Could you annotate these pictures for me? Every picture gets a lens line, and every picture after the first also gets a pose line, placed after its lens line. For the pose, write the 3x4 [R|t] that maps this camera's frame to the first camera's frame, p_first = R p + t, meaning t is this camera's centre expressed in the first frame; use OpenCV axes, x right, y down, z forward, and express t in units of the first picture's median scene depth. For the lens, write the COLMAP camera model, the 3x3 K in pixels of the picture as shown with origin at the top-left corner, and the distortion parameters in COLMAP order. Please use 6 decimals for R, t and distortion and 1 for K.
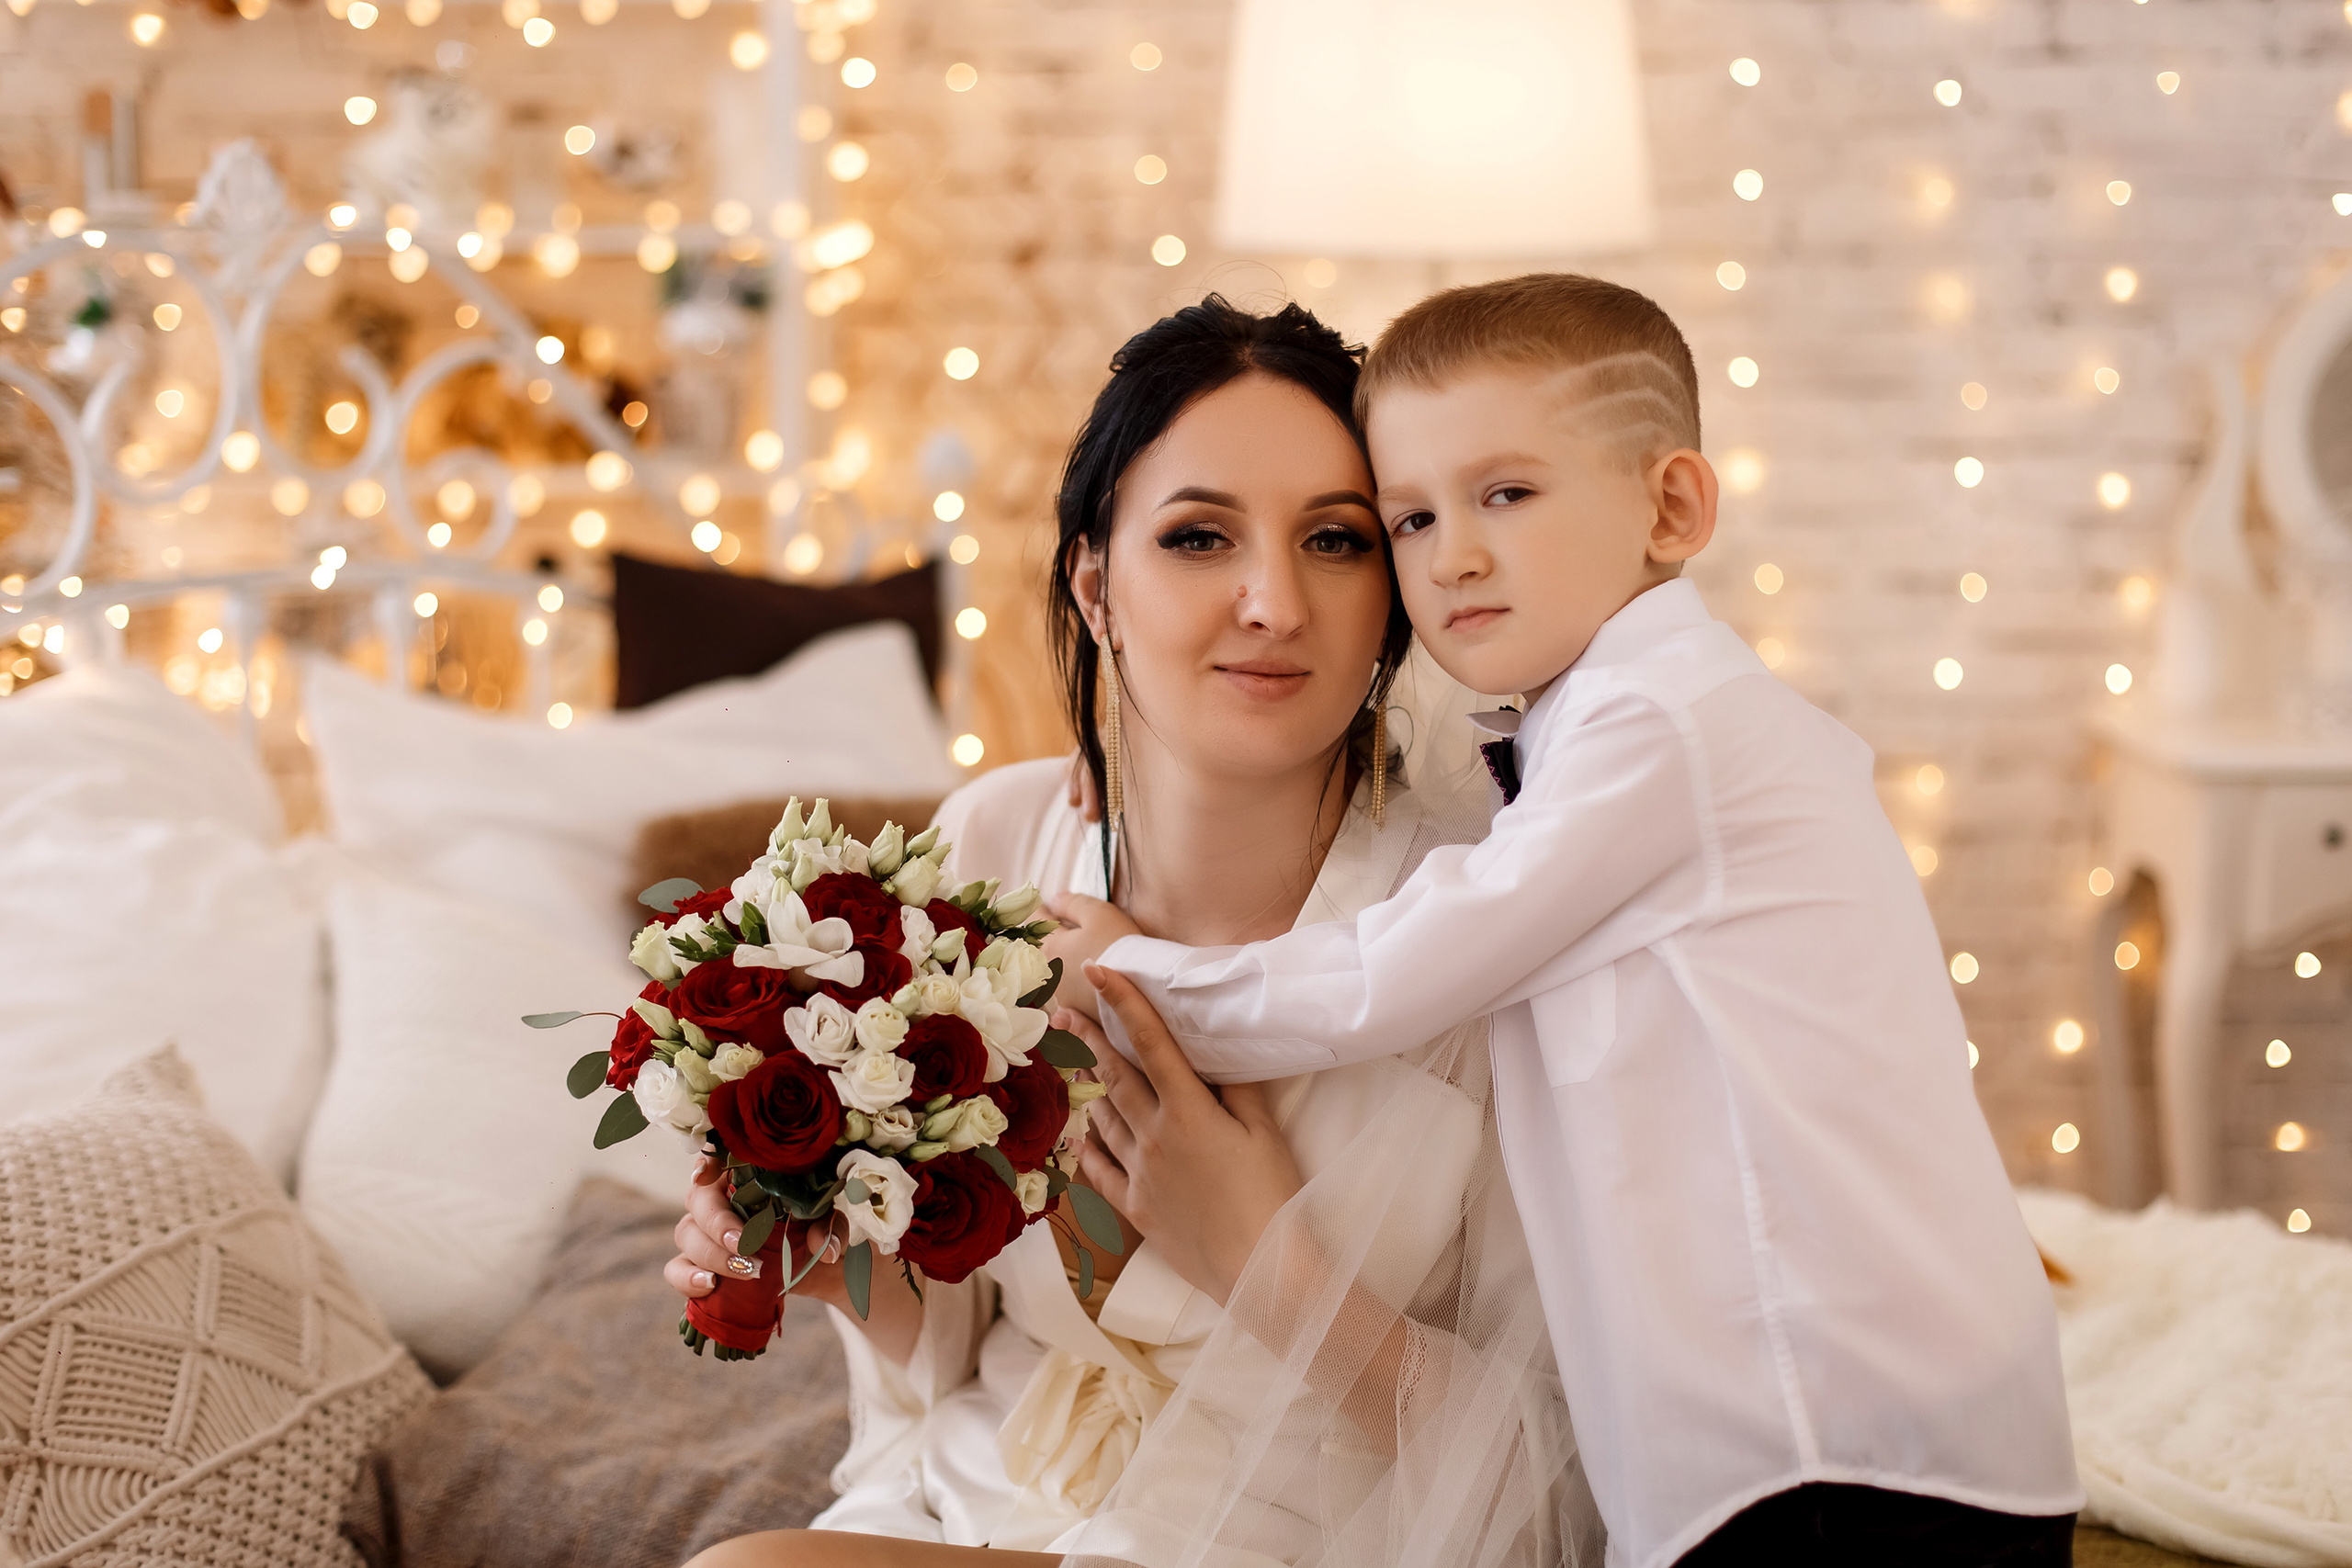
lens RADIAL K [[3807.6, 0, 1176.0], [0, 3807.6, 784.0], [0, 0, 1]] dist [0.000676, -0.074602]
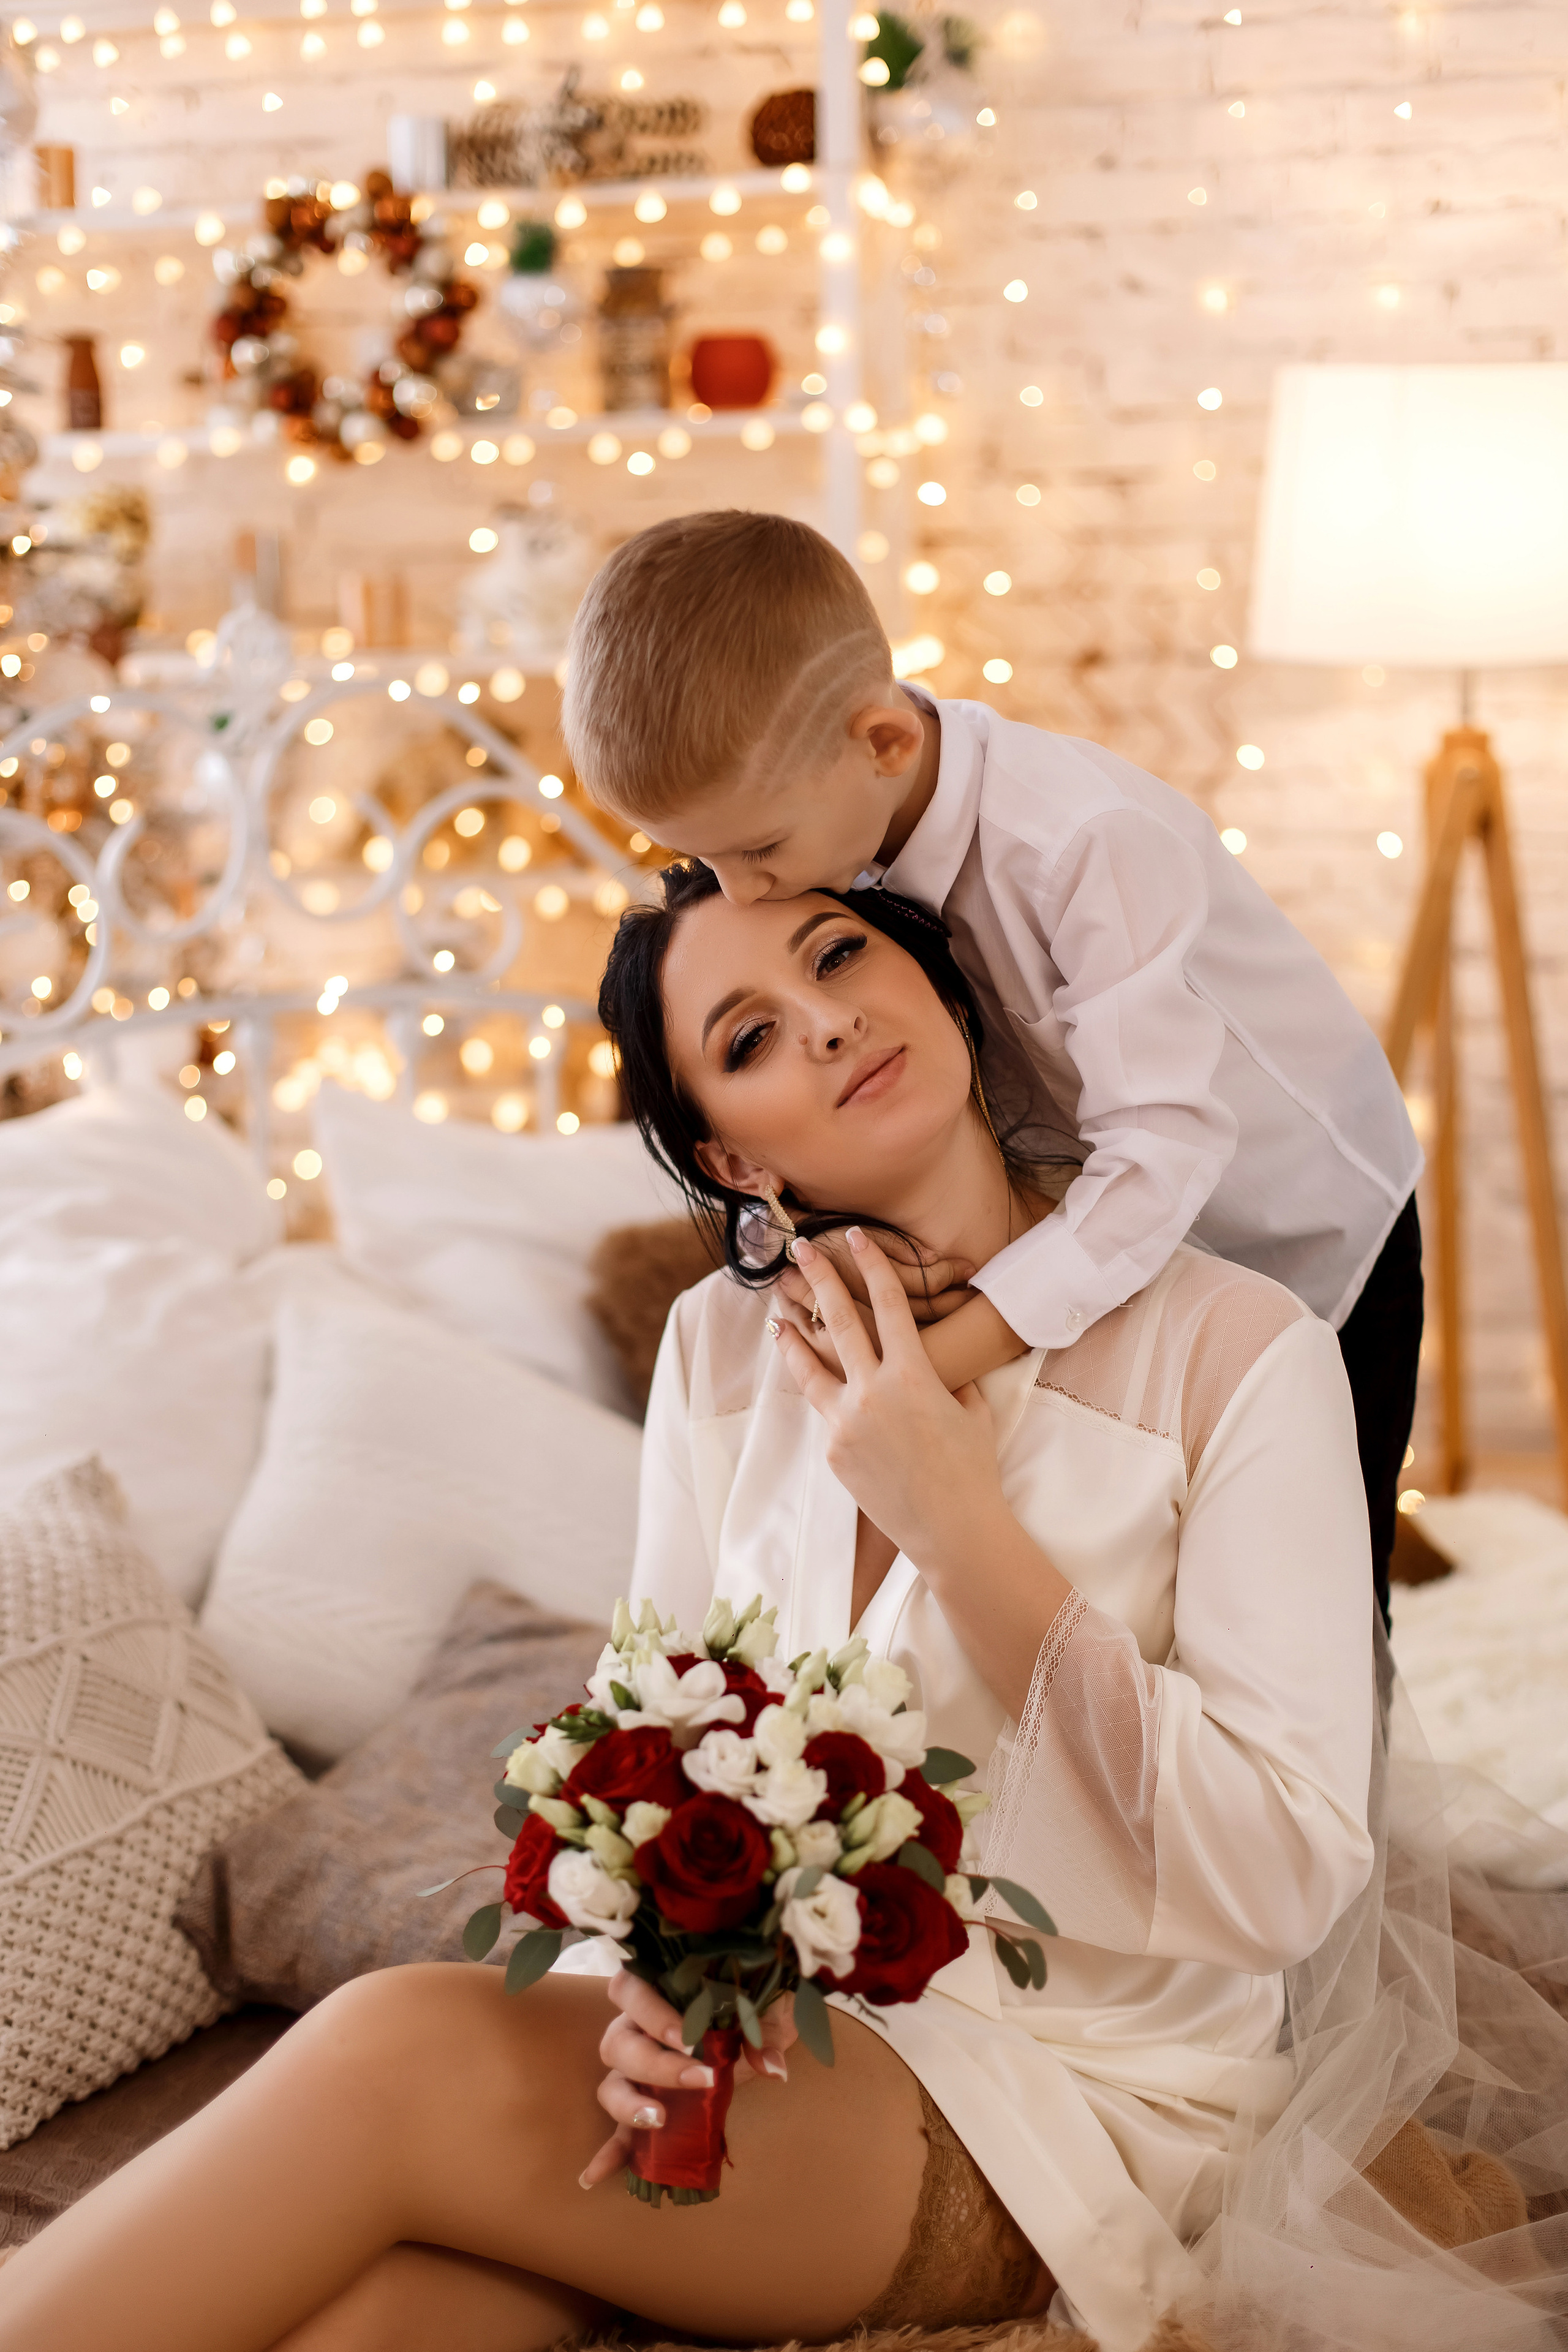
lens RADIAL K [[3501.3, 0, 784.1], [0, 3501.3, 1136.7], [0, 0, 1]] dist [-0.023853, 0.038904]
pose [[0.974875, 0.013260, -0.222358, 0.172044], [-0.007917, 0.999659, 0.024902, -0.056218], [0.222612, -0.022516, 0.974647, 0.062946]]
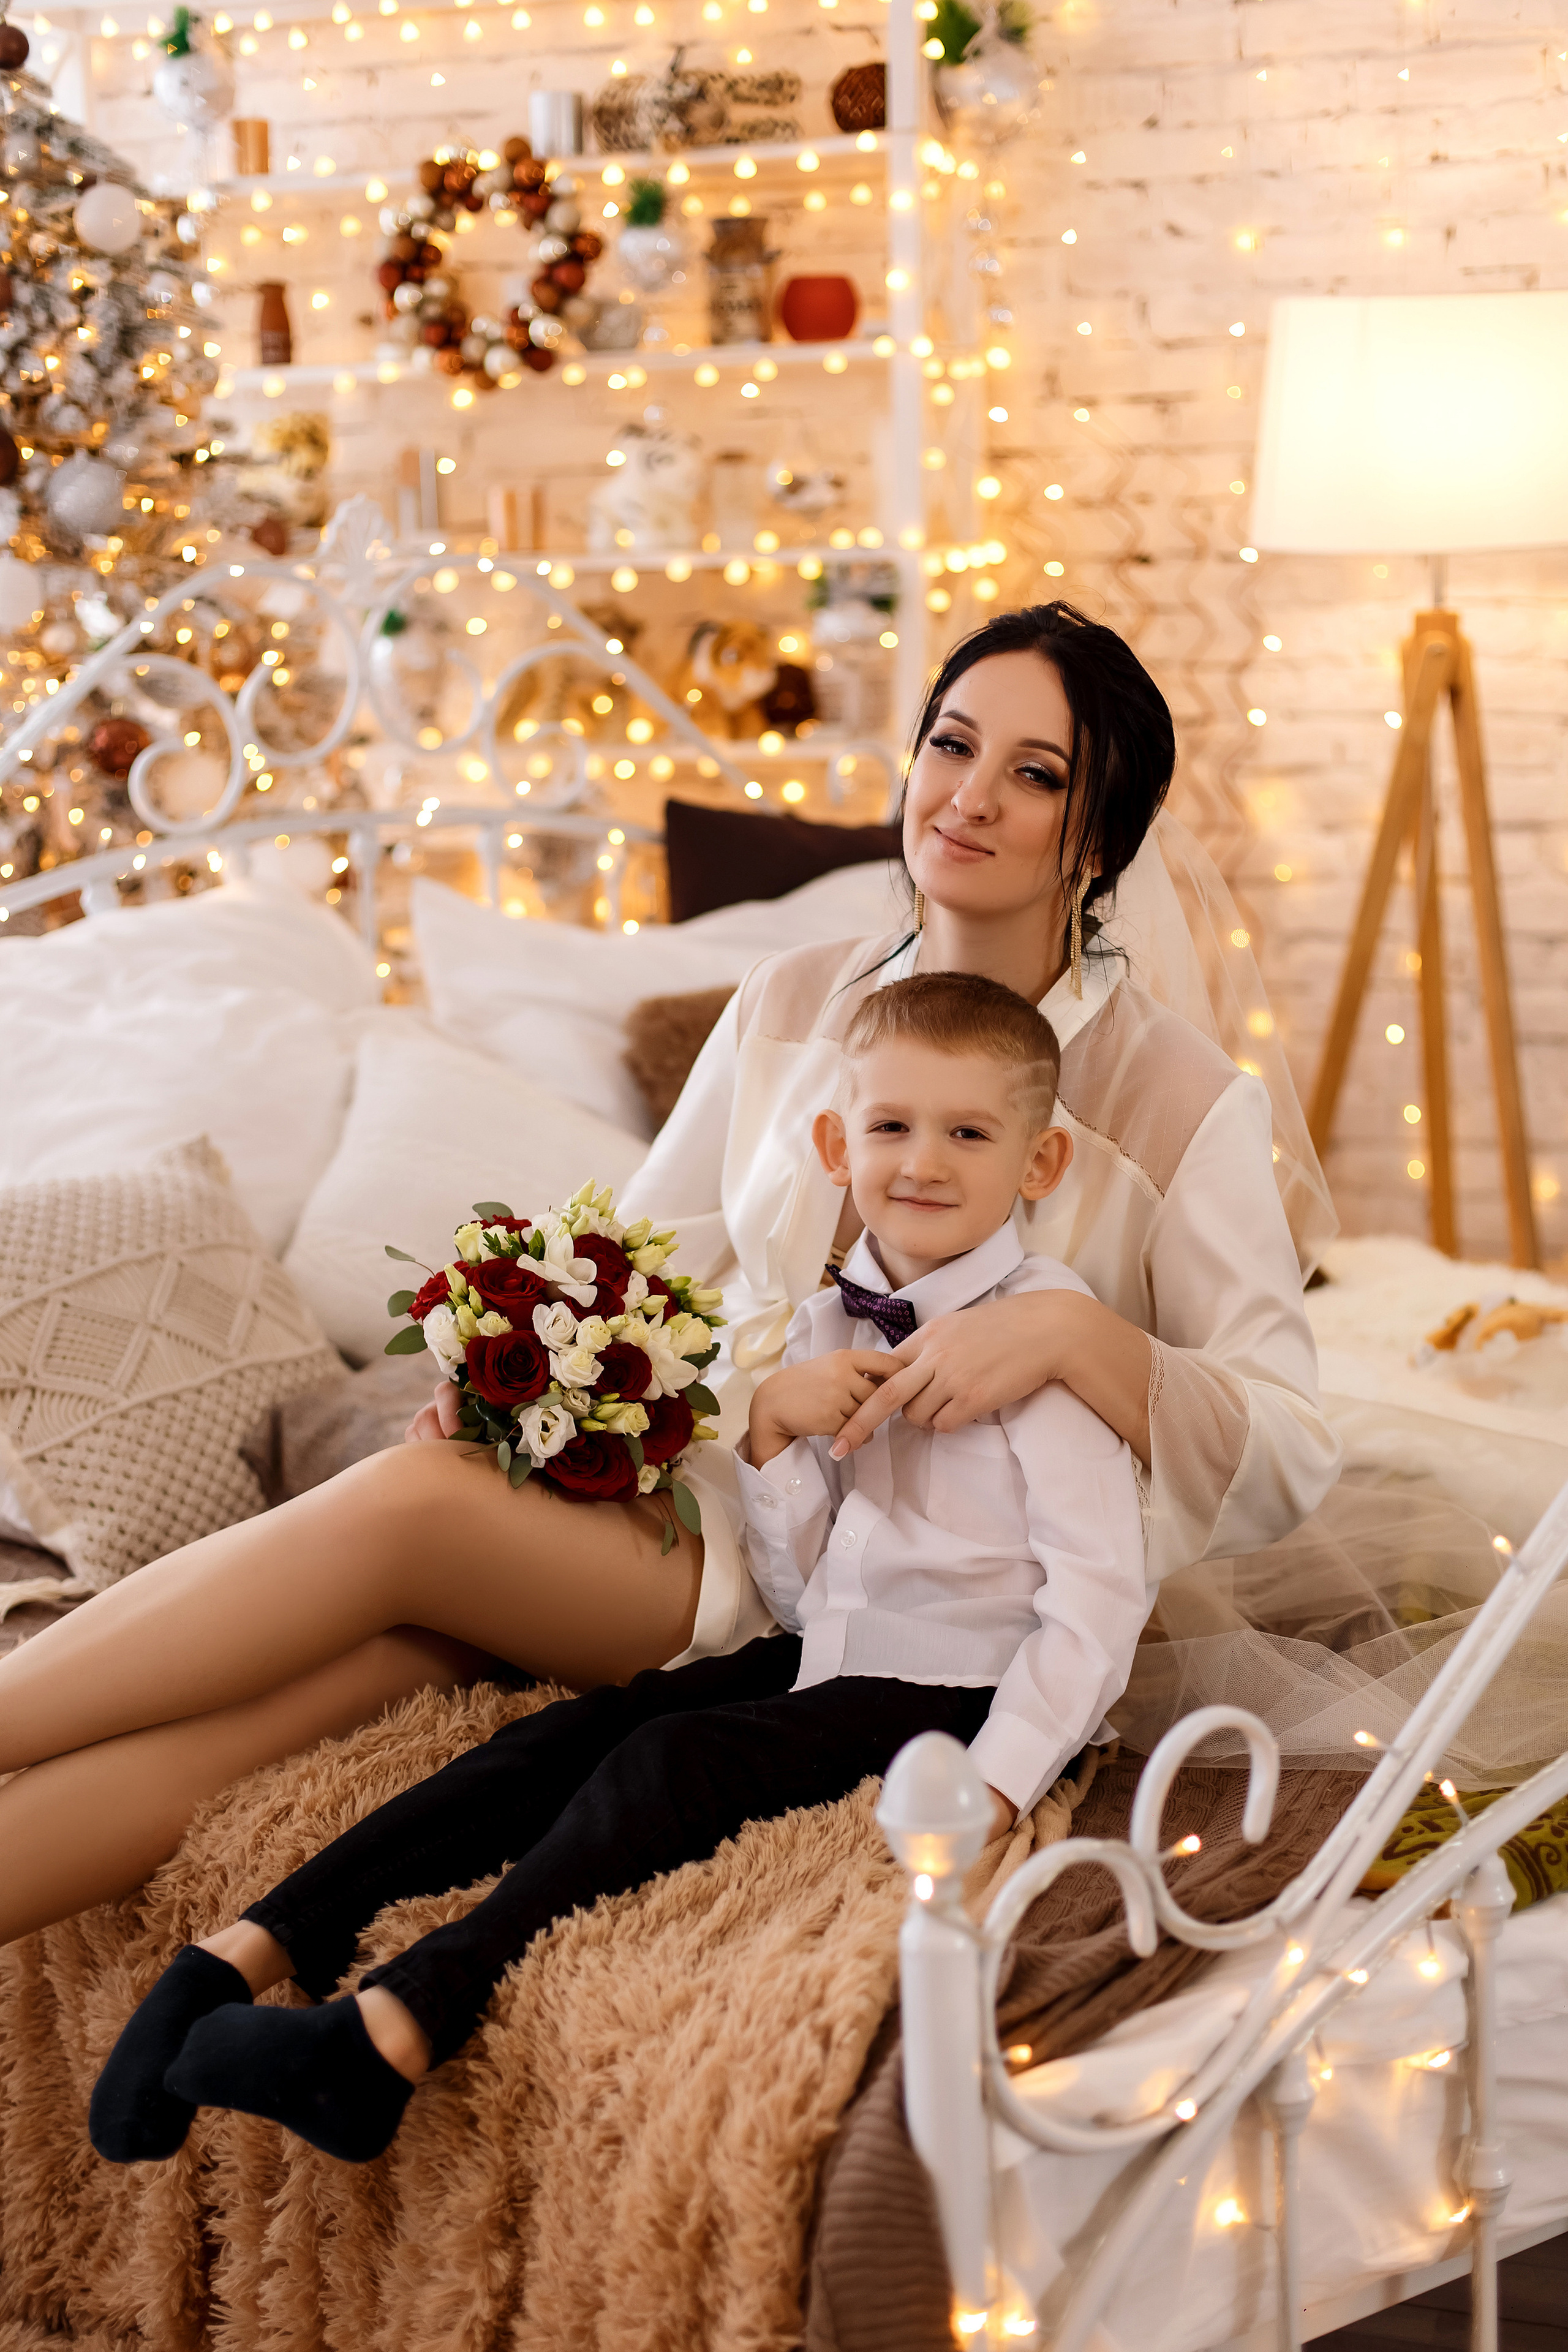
lens RADIAL K [[3808.0, 0, 862.9], [0, 3808.0, 1182.9], [0, 0, 1]] dist [0.000676, -0.074602]
pose [[0.952270, 0.024246, -0.304294, 0.453274], [-0.016358, 0.999461, 0.028447, 0.045675], [0.304820, -0.022112, 0.952153, -0.323754]]
